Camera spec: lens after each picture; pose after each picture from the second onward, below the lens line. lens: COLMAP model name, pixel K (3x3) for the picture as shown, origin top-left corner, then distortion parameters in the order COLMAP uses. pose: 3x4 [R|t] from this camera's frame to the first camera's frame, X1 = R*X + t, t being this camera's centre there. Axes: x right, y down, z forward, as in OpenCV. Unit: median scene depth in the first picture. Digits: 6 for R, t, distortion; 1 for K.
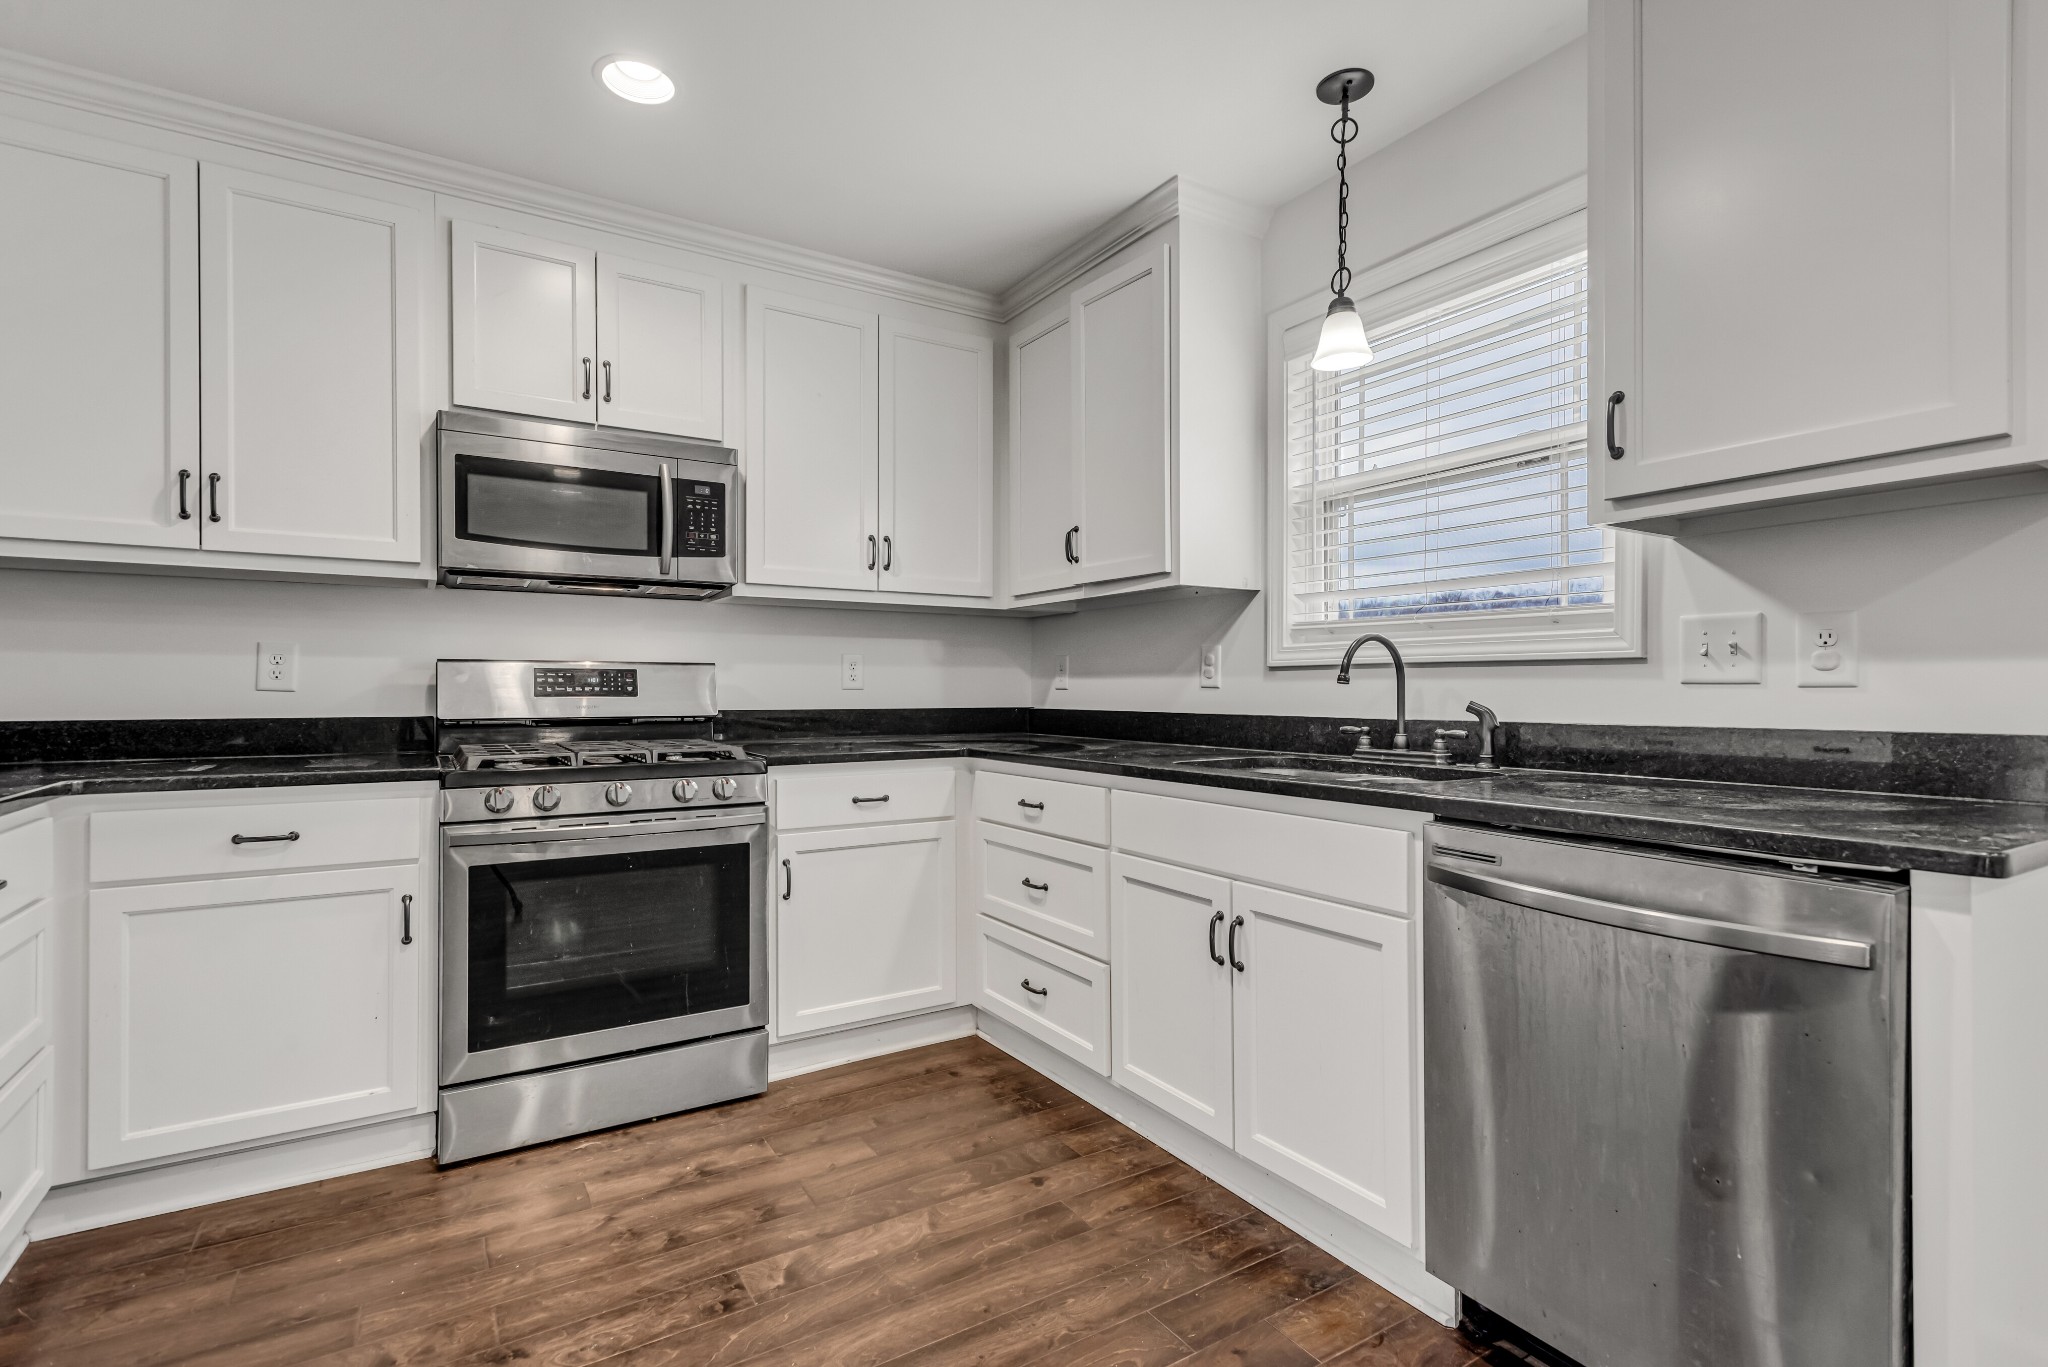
lens RADIAL K [[966.0, 0, 1016.4], [0, 966.0, 691.0], [0, 0, 1]] dist [0.018112, -0.005706]
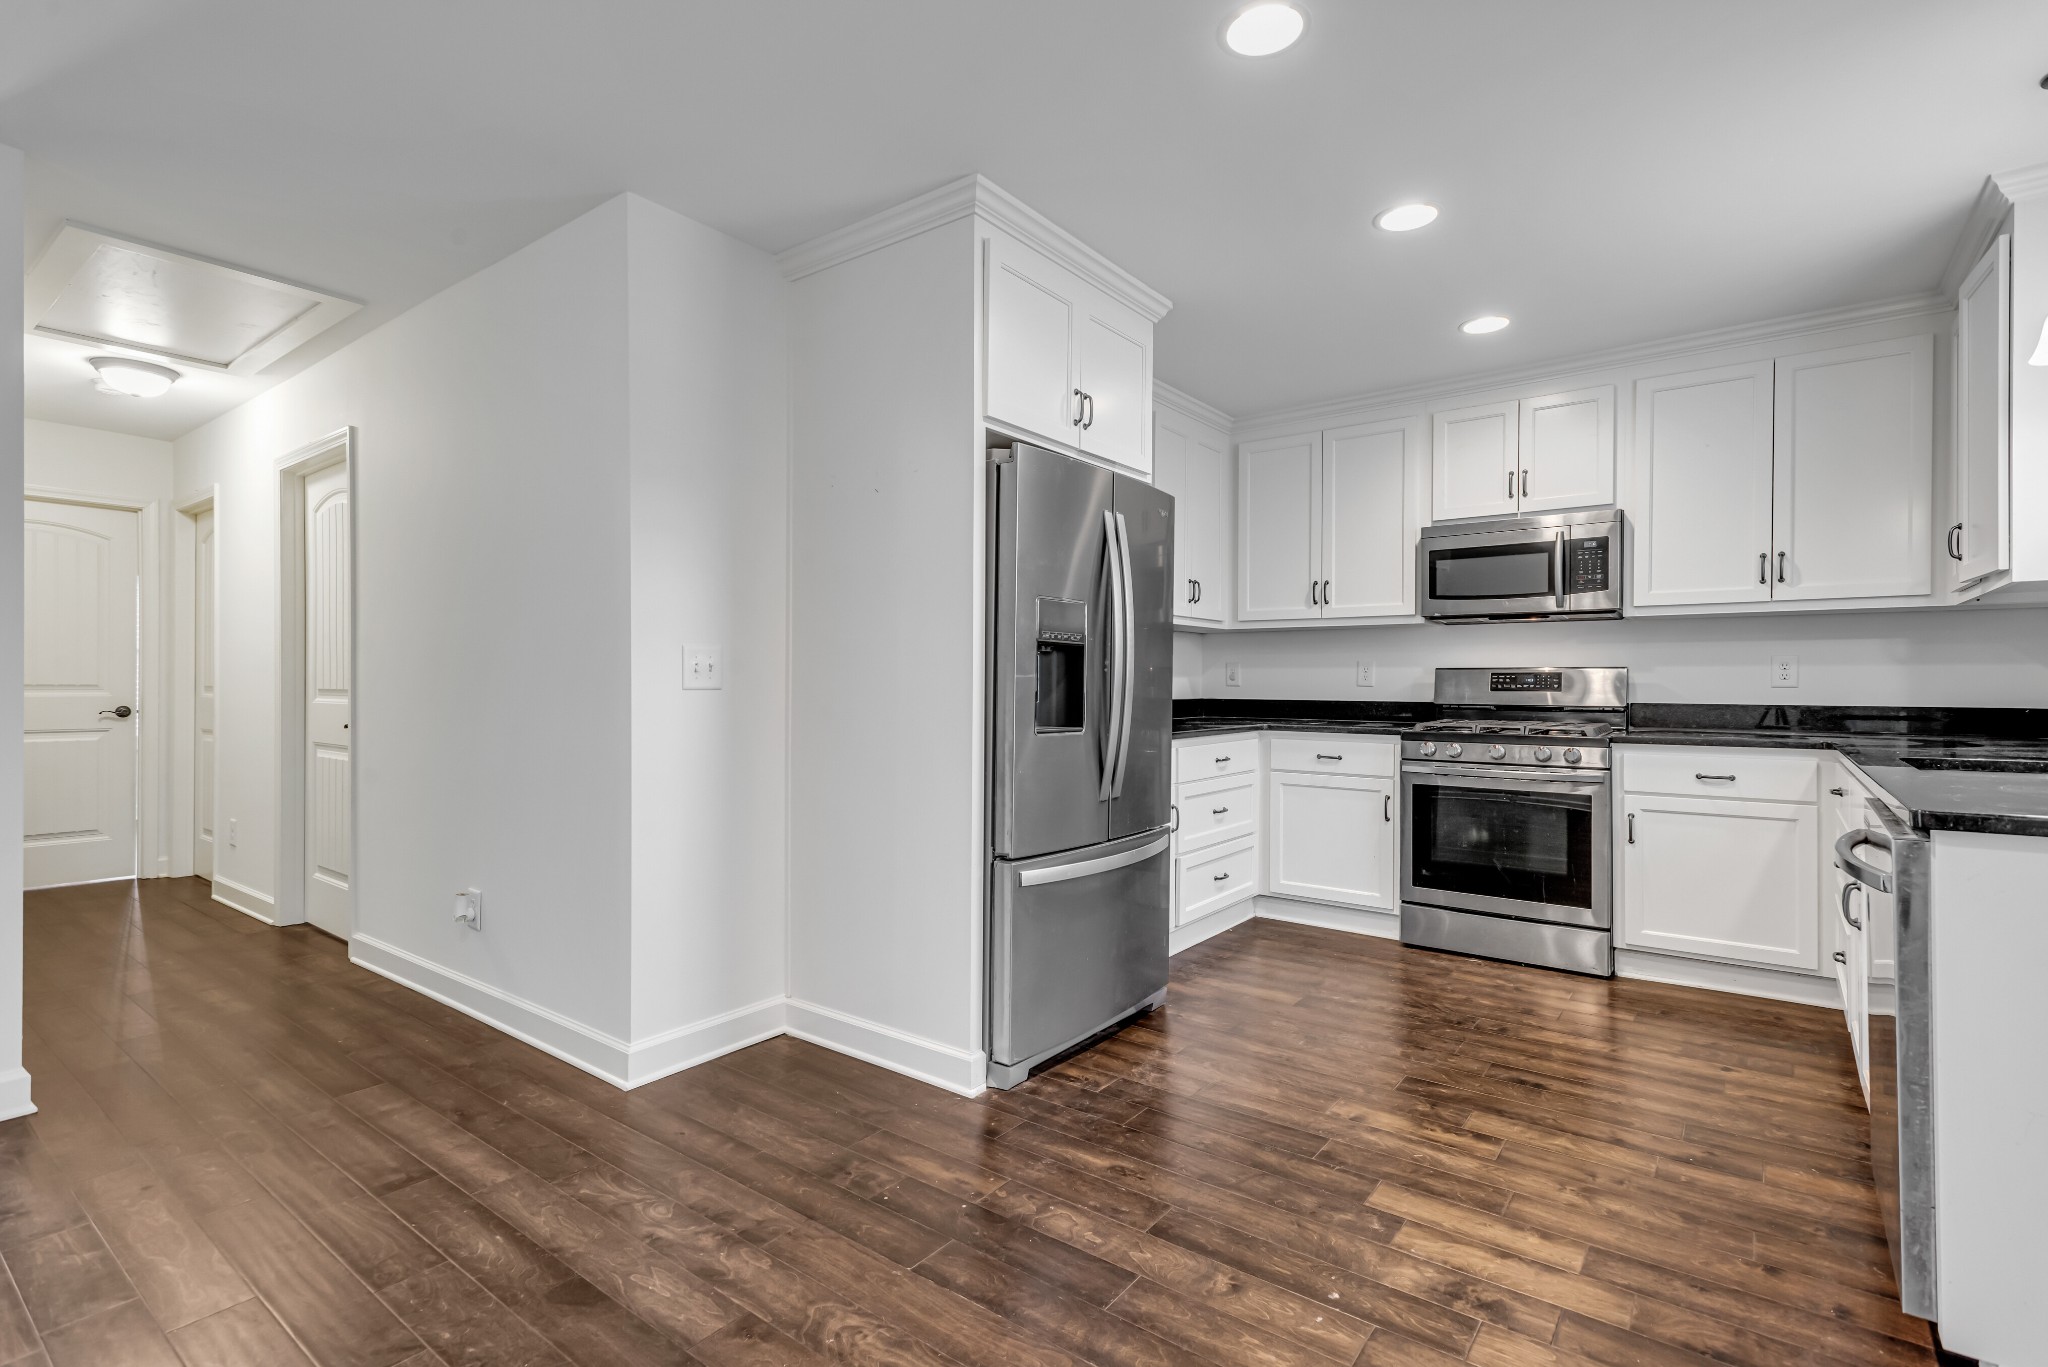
lens RADIAL K [[966.0, 0, 1019.5], [0, 966.0, 685.5], [0, 0, 1]] dist [0.018112, -0.005706]
pose [[0.355539, 0.003444, -0.934655, 0.834139], [-0.003284, 0.999992, 0.002436, -0.005310], [0.934656, 0.002204, 0.355548, -0.319086]]
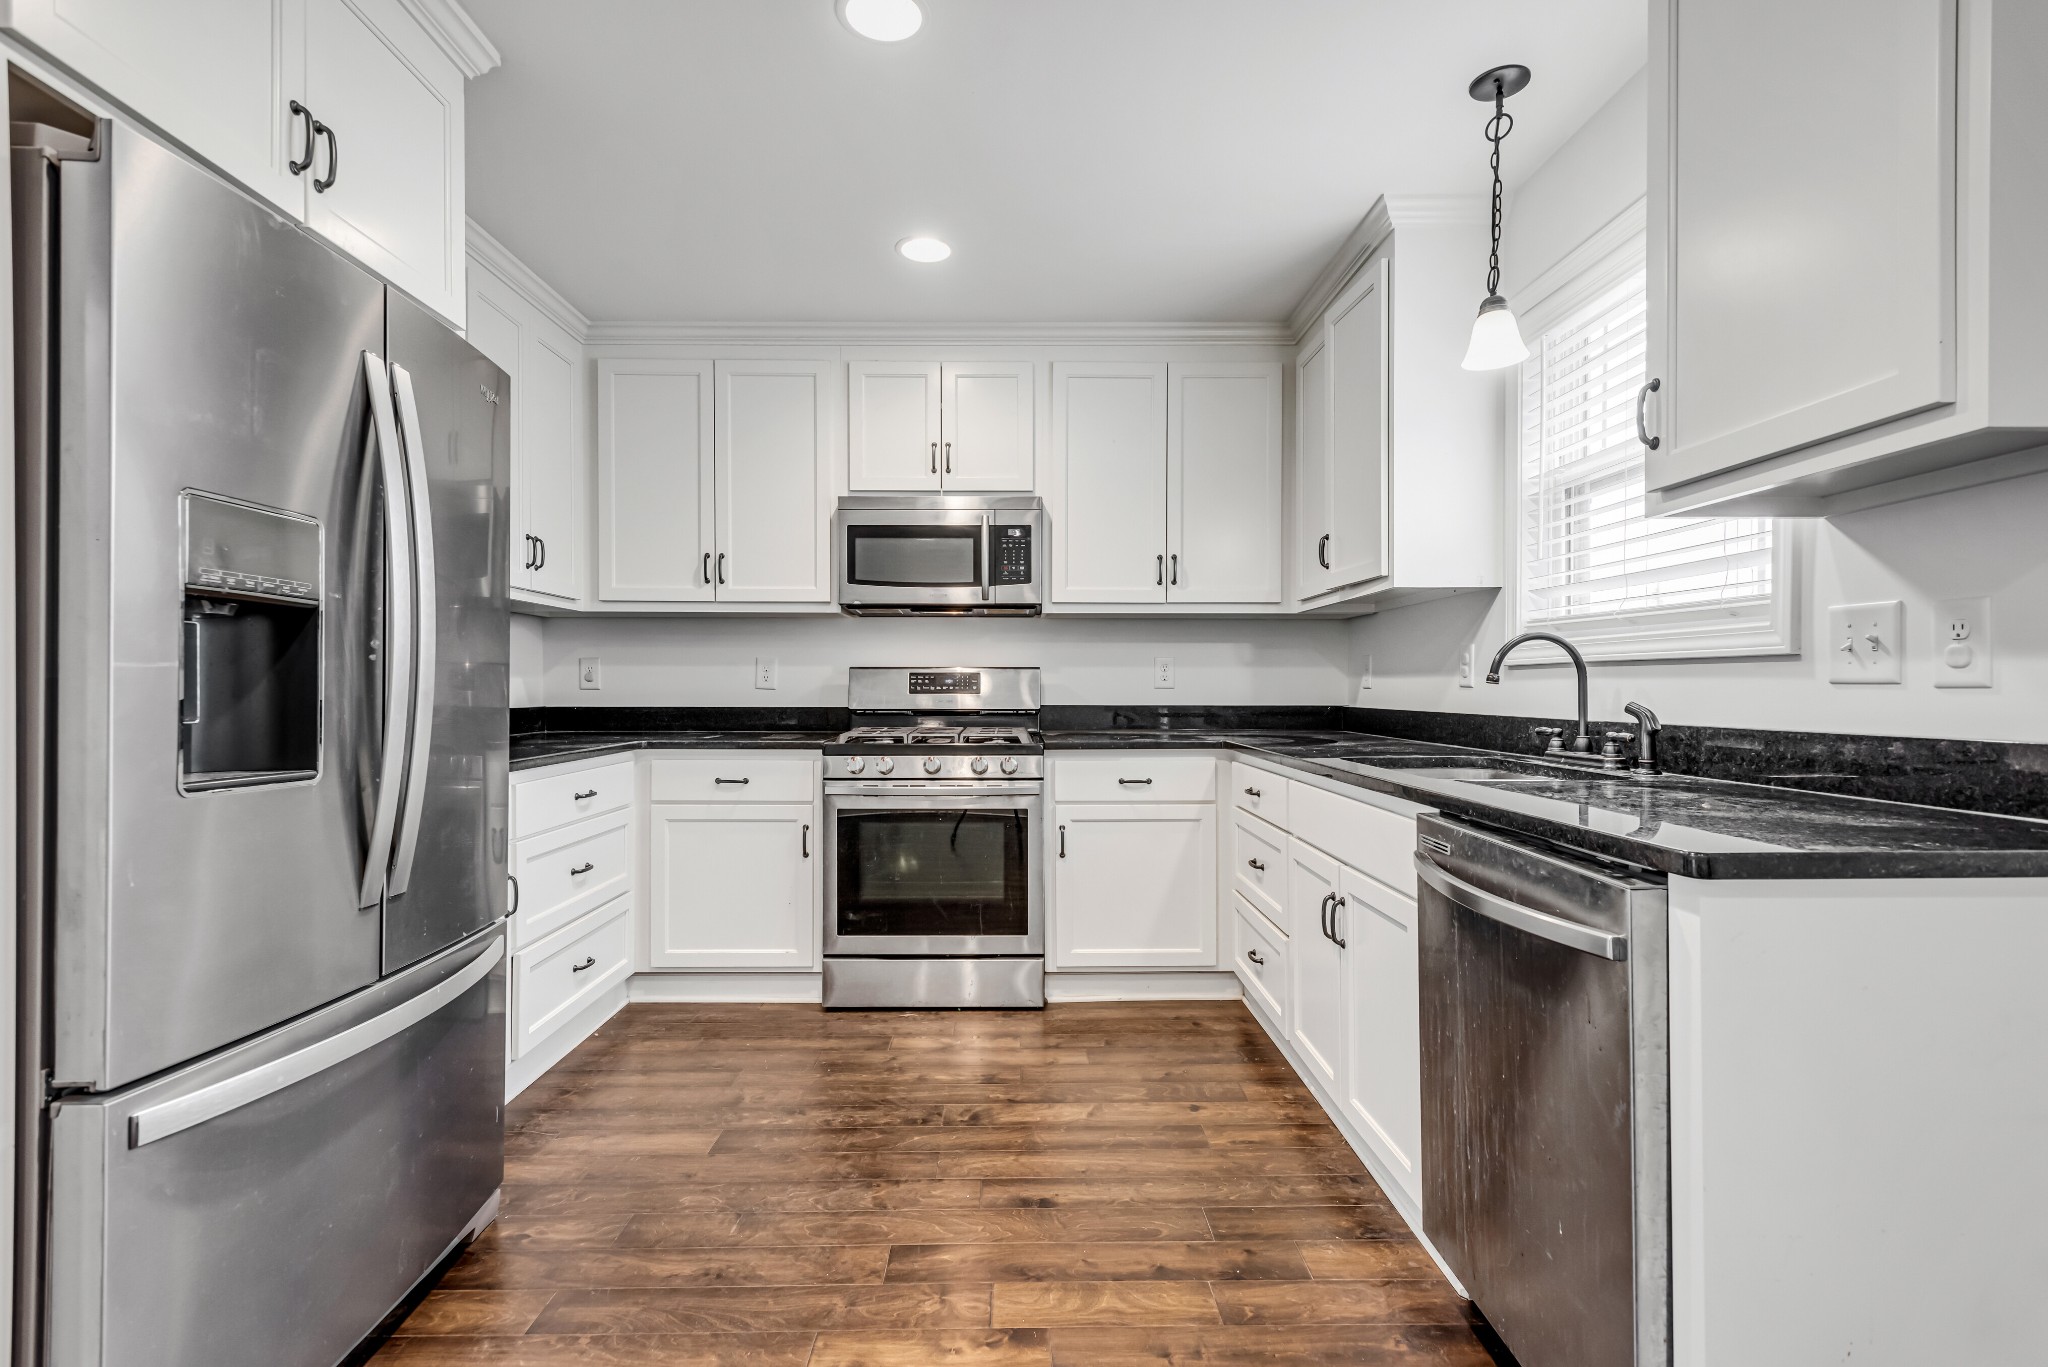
lens RADIAL K [[966.0, 0, 1020.4], [0, 966.0, 694.8], [0, 0, 1]] dist [0.018112, -0.005706]
pose [[0.854452, 0.004112, -0.519515, 0.416438], [-0.000521, 0.999975, 0.007057, -0.002633], [0.519531, -0.005759, 0.854432, -0.102010]]
